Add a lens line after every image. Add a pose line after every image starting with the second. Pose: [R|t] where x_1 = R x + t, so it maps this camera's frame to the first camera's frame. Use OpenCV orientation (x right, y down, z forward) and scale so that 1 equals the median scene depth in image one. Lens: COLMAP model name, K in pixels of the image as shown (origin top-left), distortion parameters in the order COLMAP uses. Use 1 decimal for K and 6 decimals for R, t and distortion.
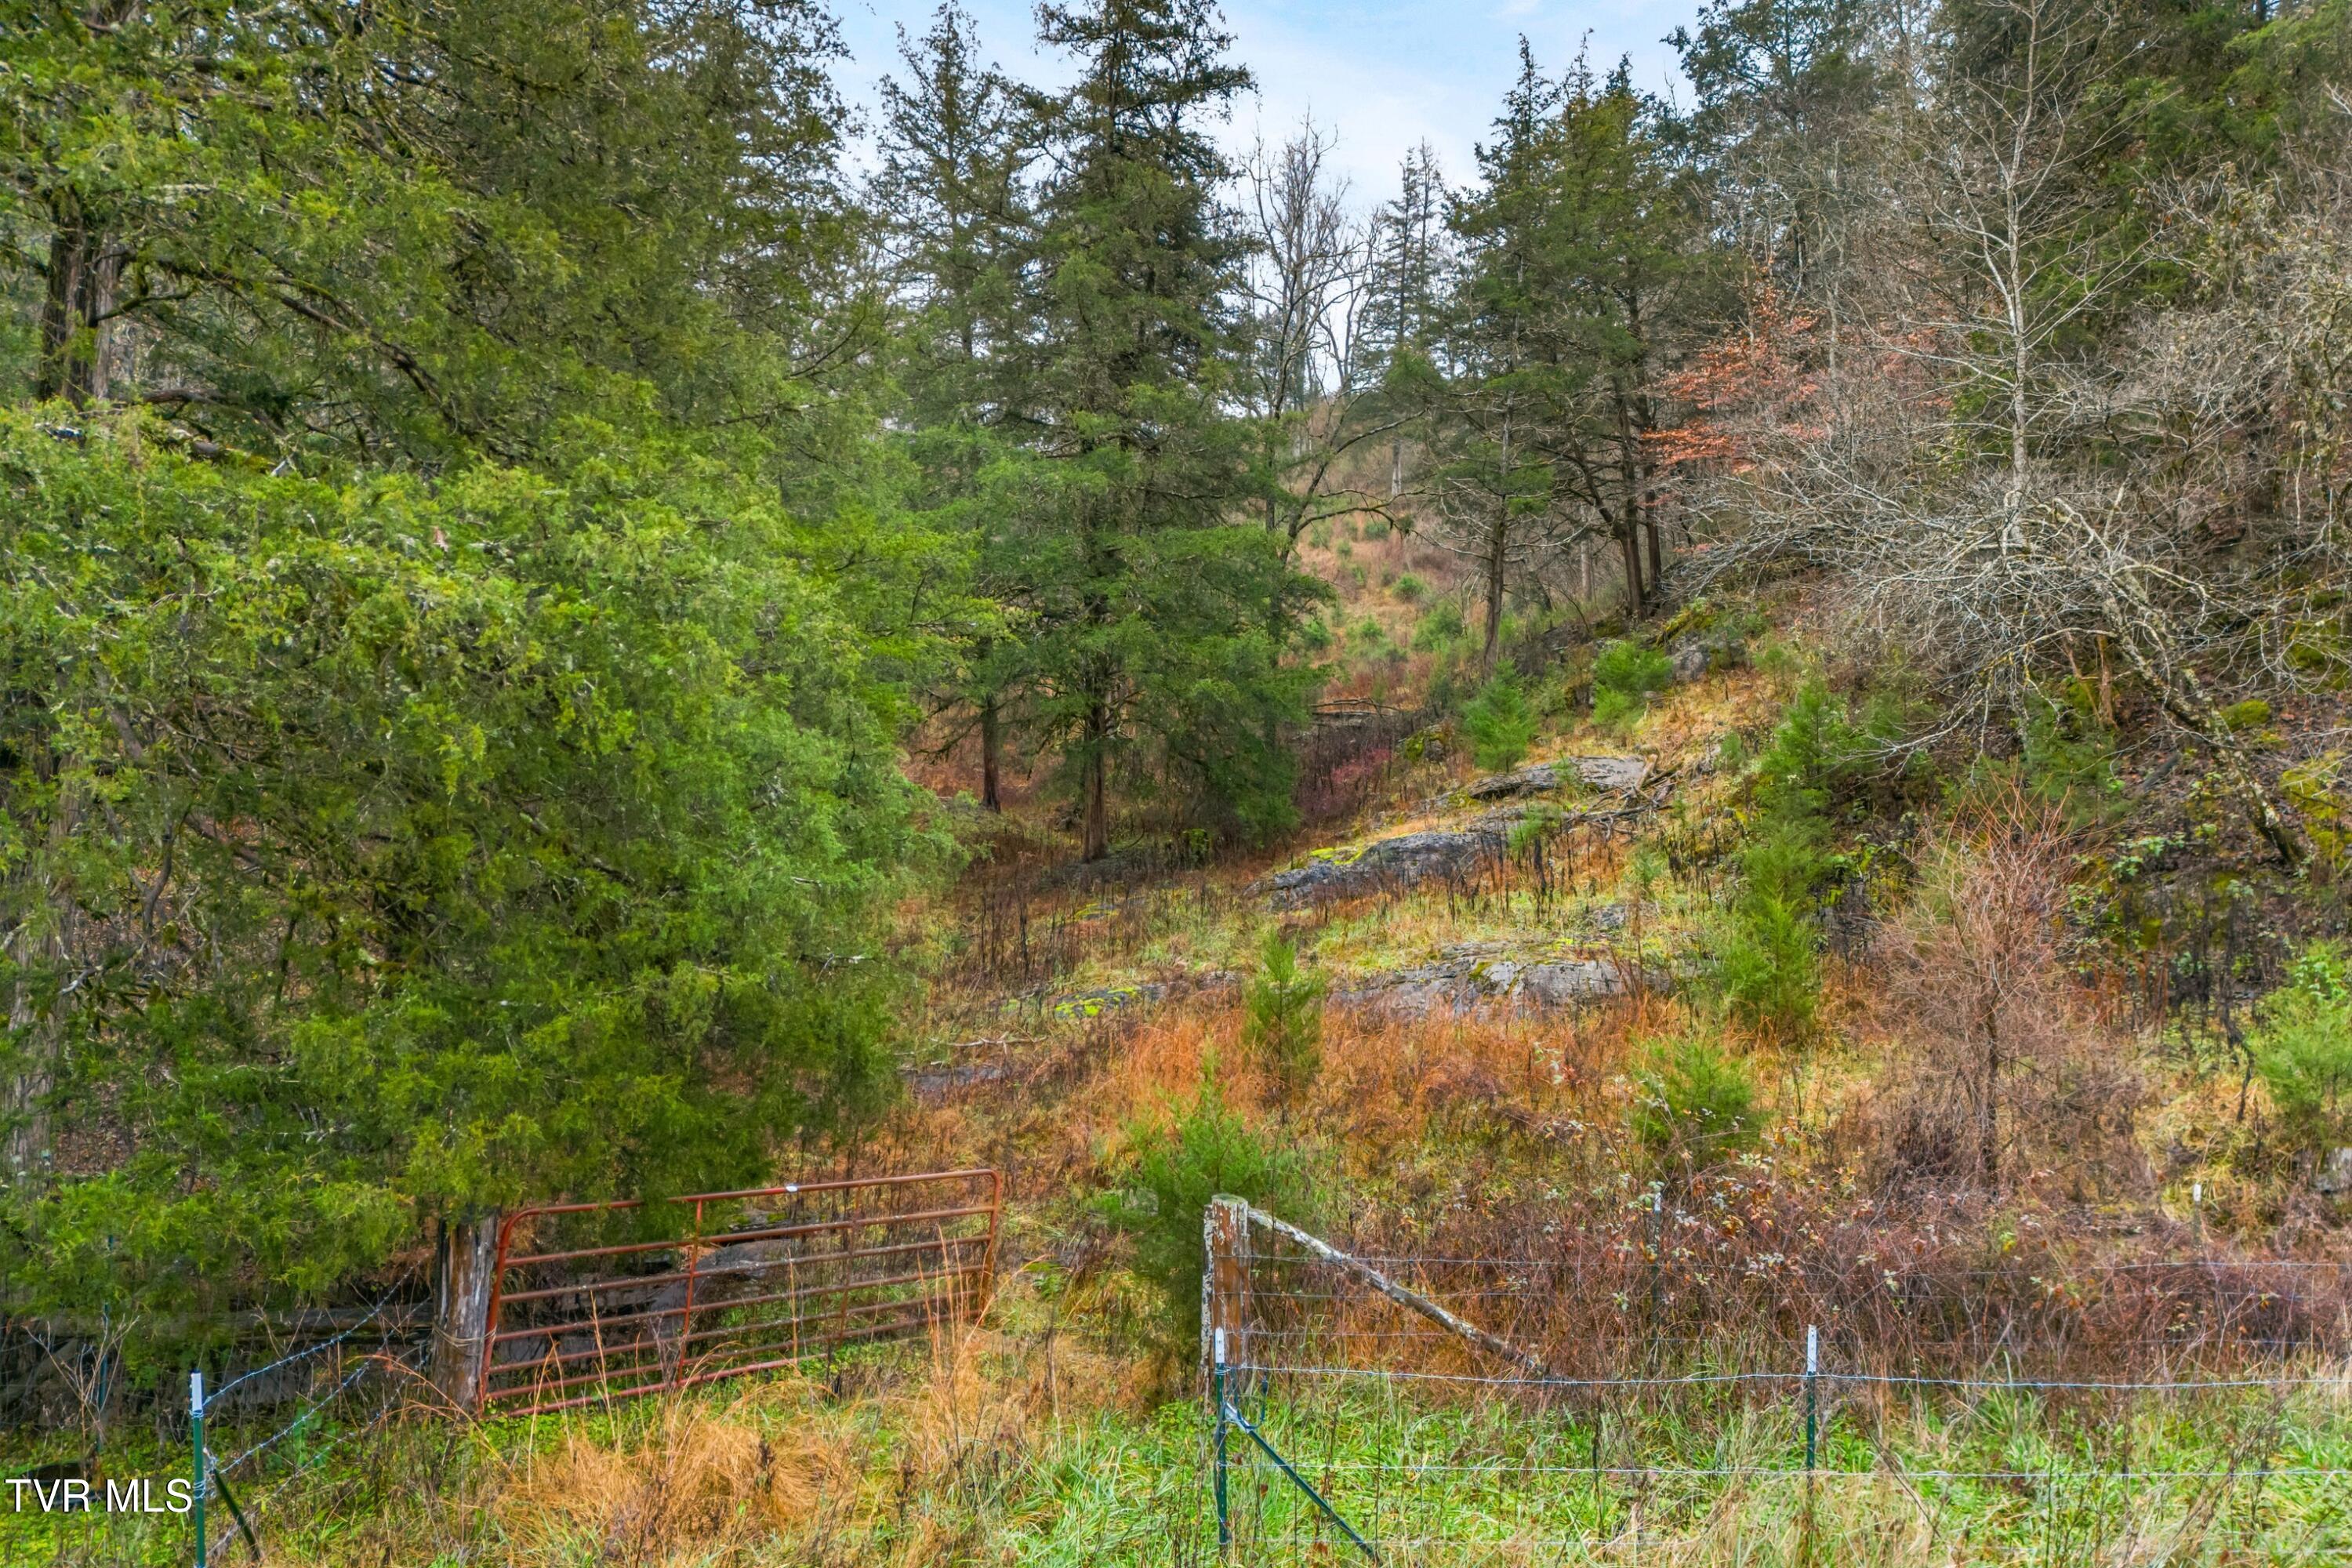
lens RADIAL K [[1831.8, 0, 1172.2], [0, 1831.8, 816.1], [0, 0, 1]] dist [0.159182, -0.294478]
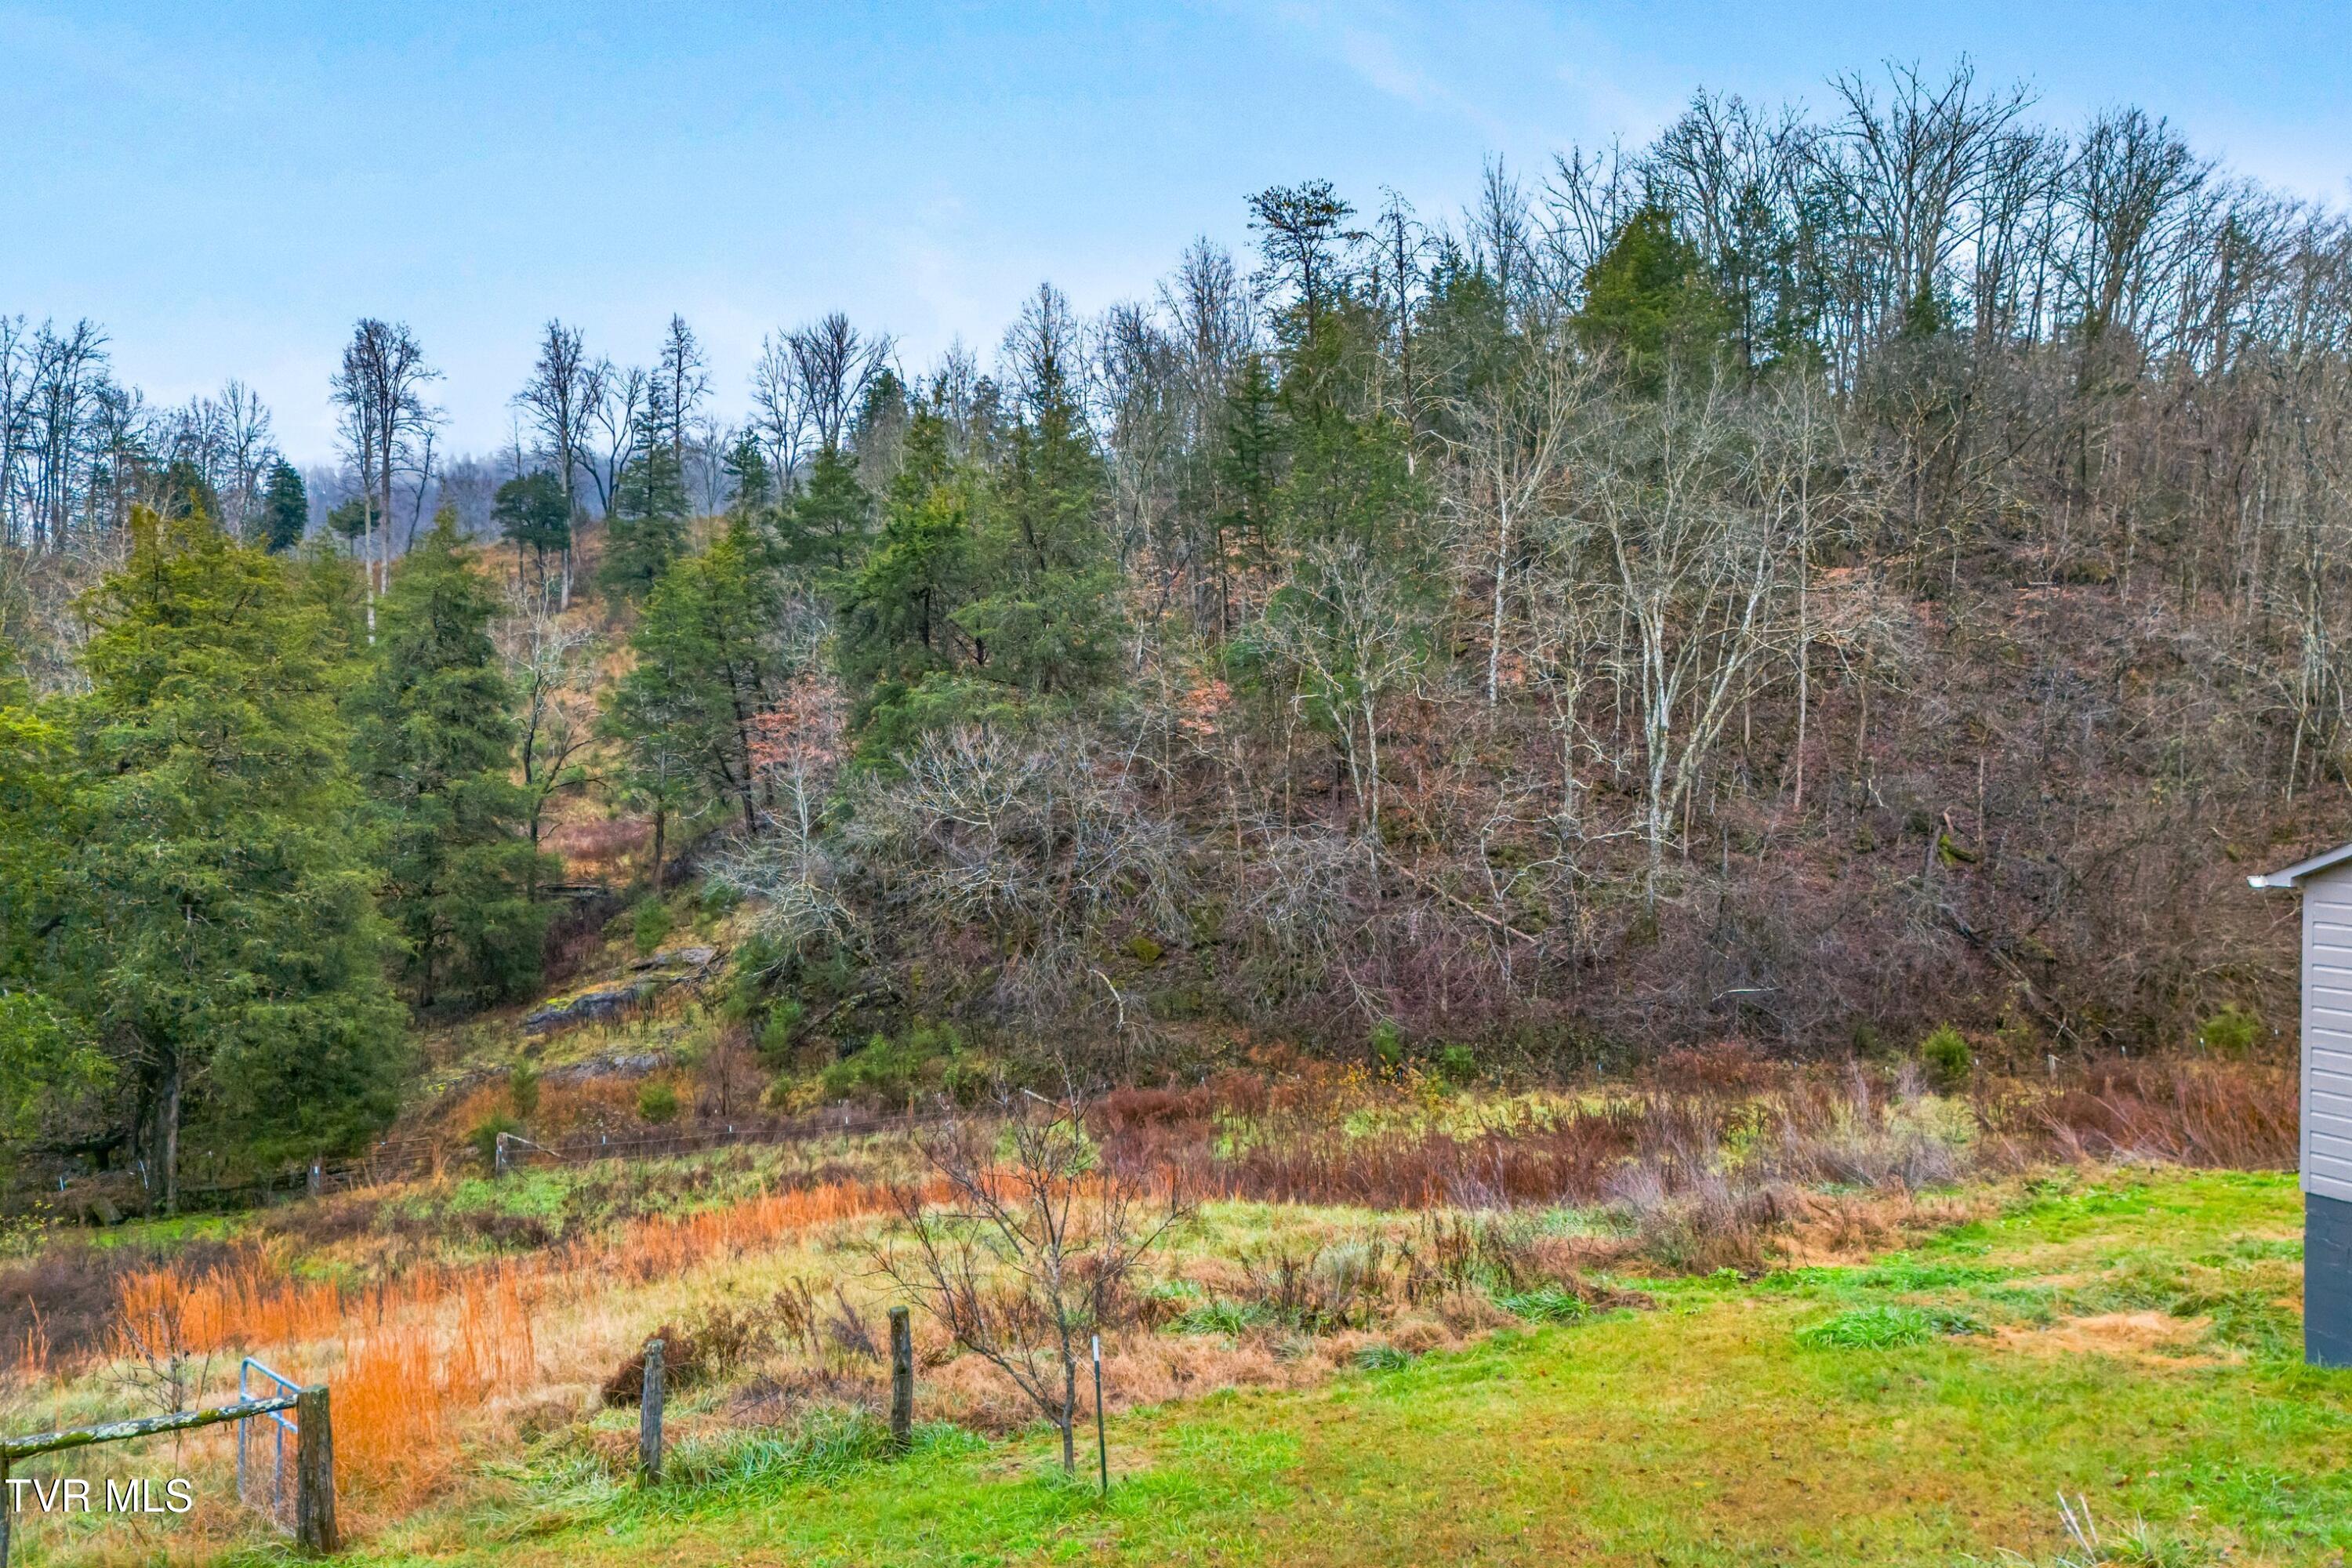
lens RADIAL K [[1831.8, 0, 1172.2], [0, 1831.8, 816.1], [0, 0, 1]] dist [0.159182, -0.294478]
pose [[0.930806, -0.018921, 0.365025, -0.030873], [0.025084, 0.999612, -0.012149, -0.154343], [-0.364653, 0.020465, 0.930919, -1.277400]]
